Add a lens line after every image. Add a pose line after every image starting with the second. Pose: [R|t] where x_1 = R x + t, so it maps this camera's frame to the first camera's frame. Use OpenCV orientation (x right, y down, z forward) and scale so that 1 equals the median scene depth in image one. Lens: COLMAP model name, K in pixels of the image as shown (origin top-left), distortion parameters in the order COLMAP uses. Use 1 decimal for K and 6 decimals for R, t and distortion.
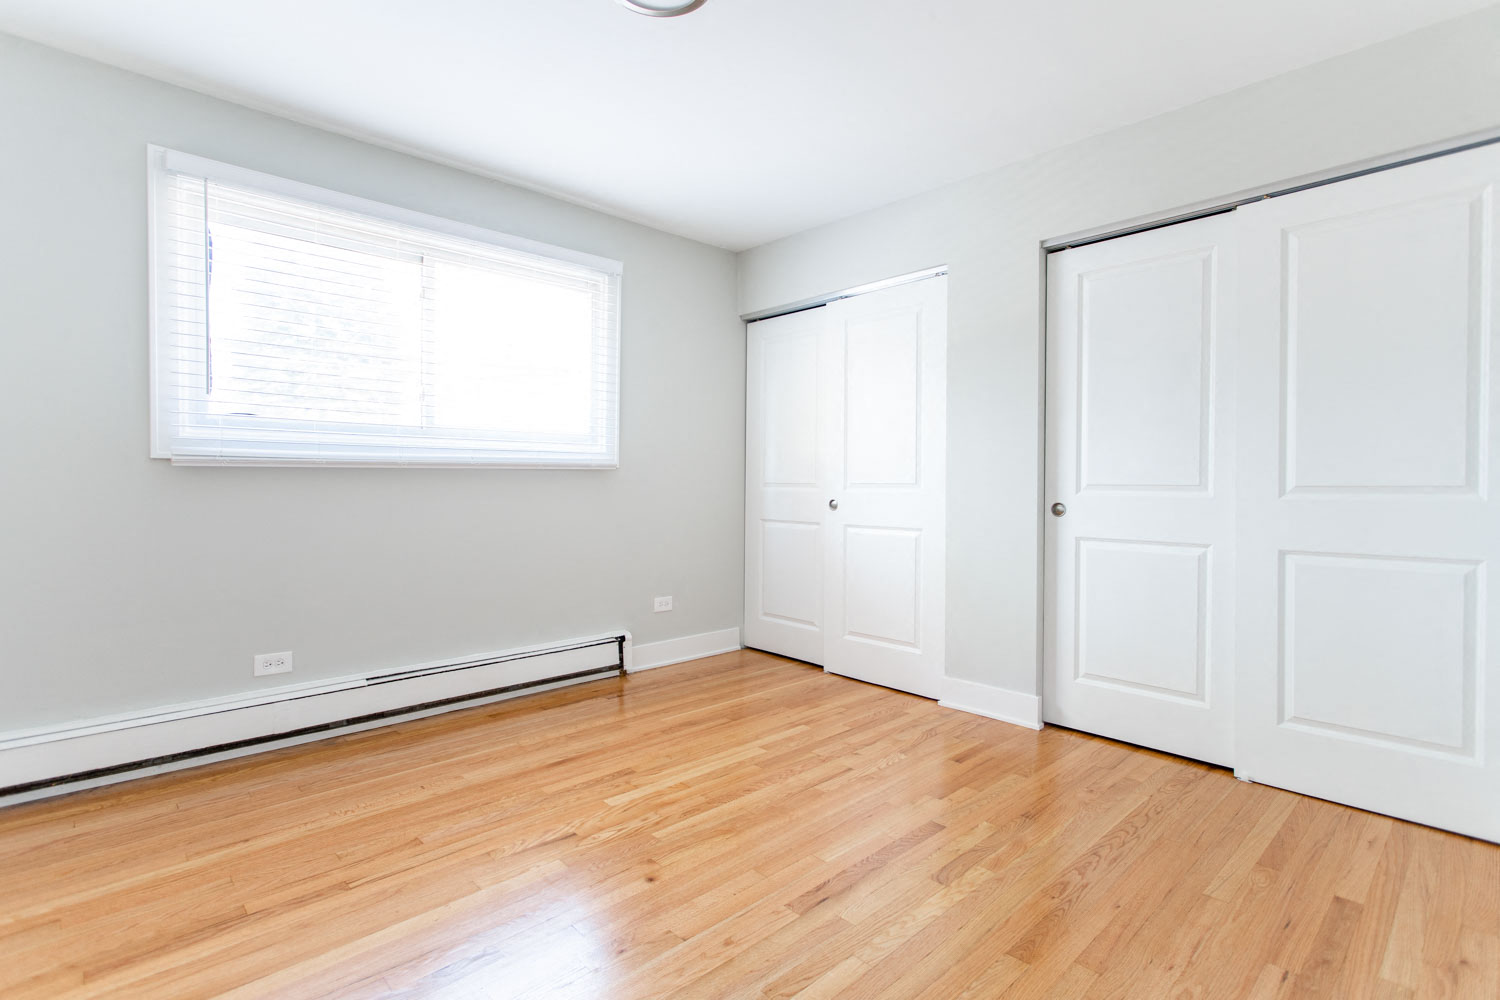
lens RADIAL K [[730.0, 0, 750.7], [0, 730.0, 491.9], [0, 0, 1]] dist [0.000528, 0.001201]
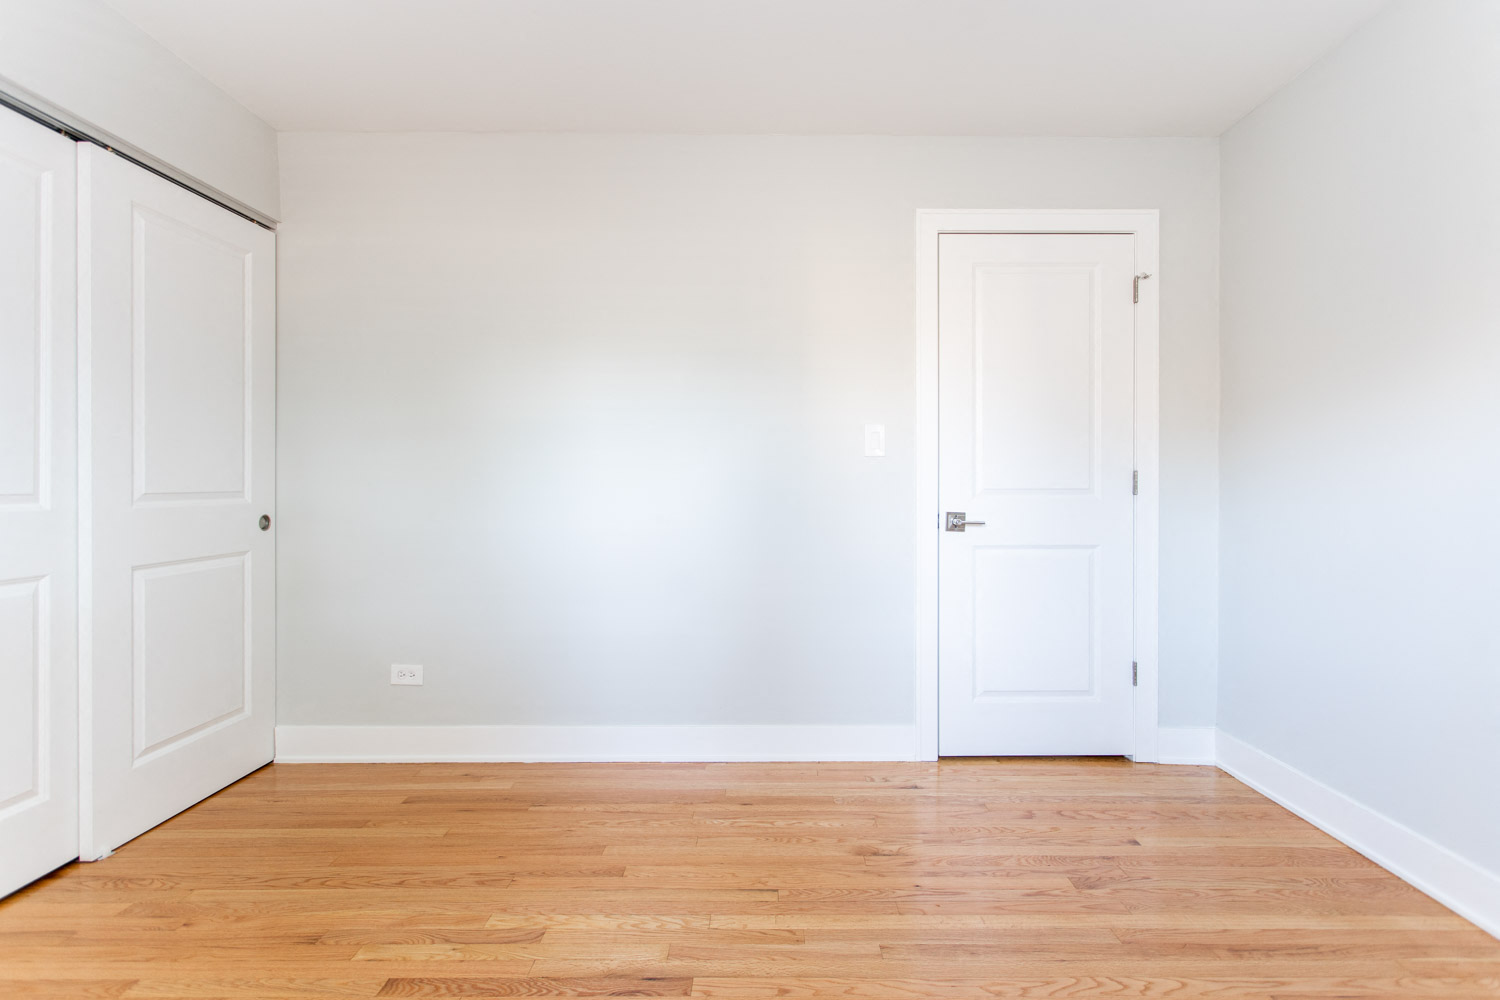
lens RADIAL K [[730.0, 0, 779.7], [0, 730.0, 492.2], [0, 0, 1]] dist [0.000528, 0.001201]
pose [[-0.743905, -0.004148, 0.668272, -0.341171], [0.012445, 0.999721, 0.020059, -0.013409], [-0.668169, 0.023238, -0.743646, 0.897608]]
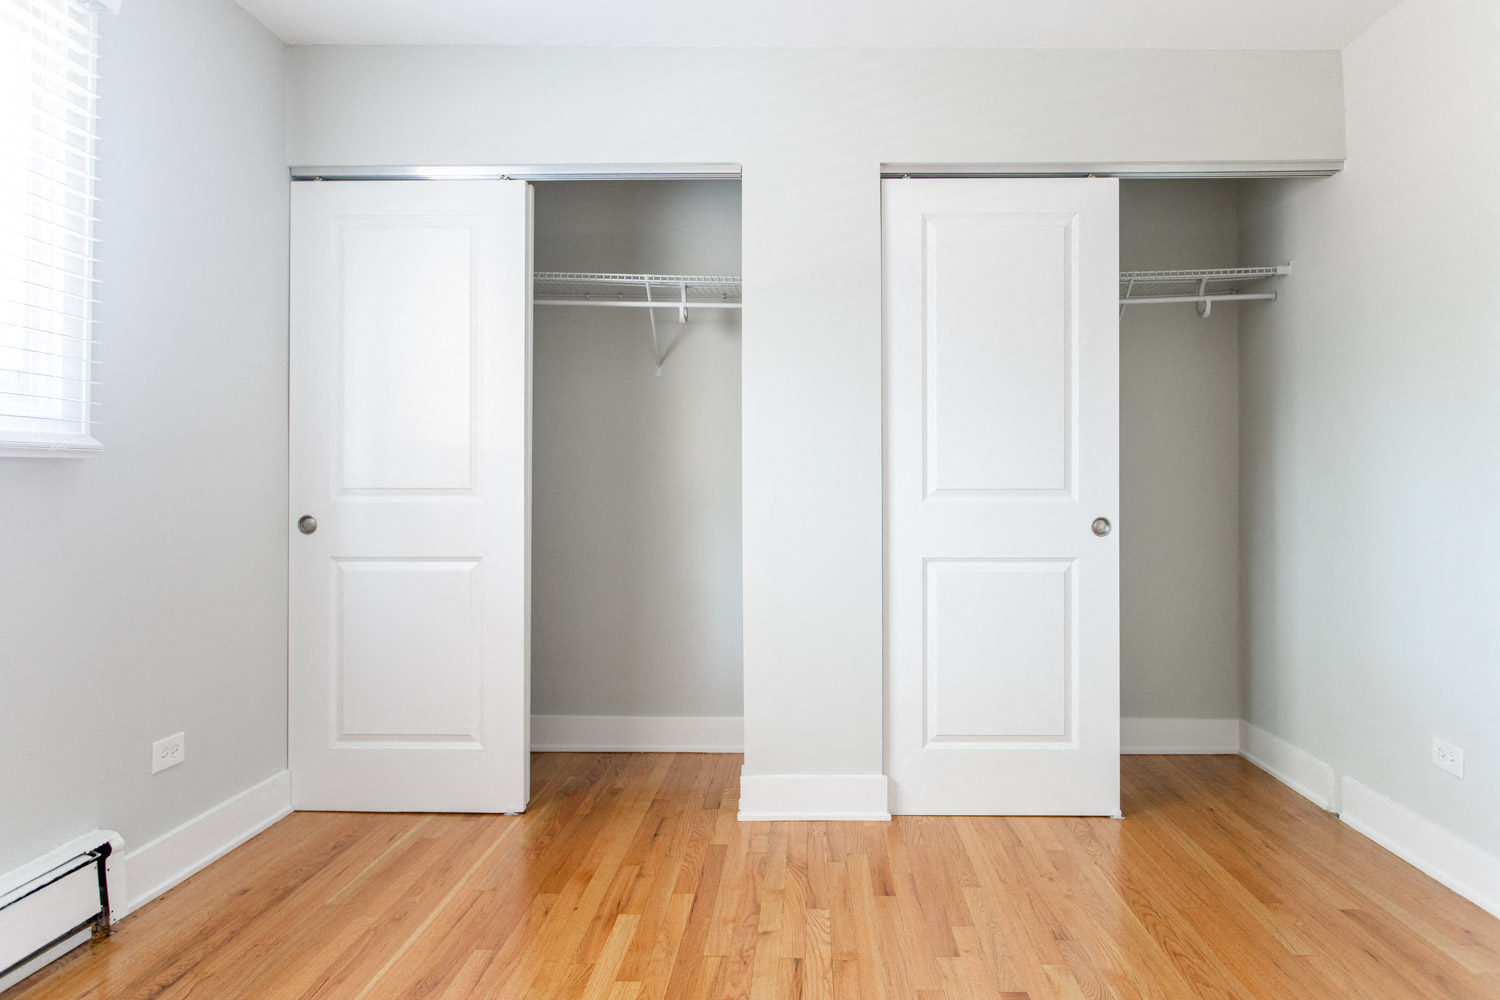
lens RADIAL K [[976.9, 0, 766.0], [0, 976.9, 497.0], [0, 0, 1]] dist [-0.005243, 0.007124]
pose [[0.691505, -0.011211, 0.722284, -0.391463], [0.012236, 0.999918, 0.003806, -0.006500], [-0.722268, 0.006205, 0.691586, 0.389457]]
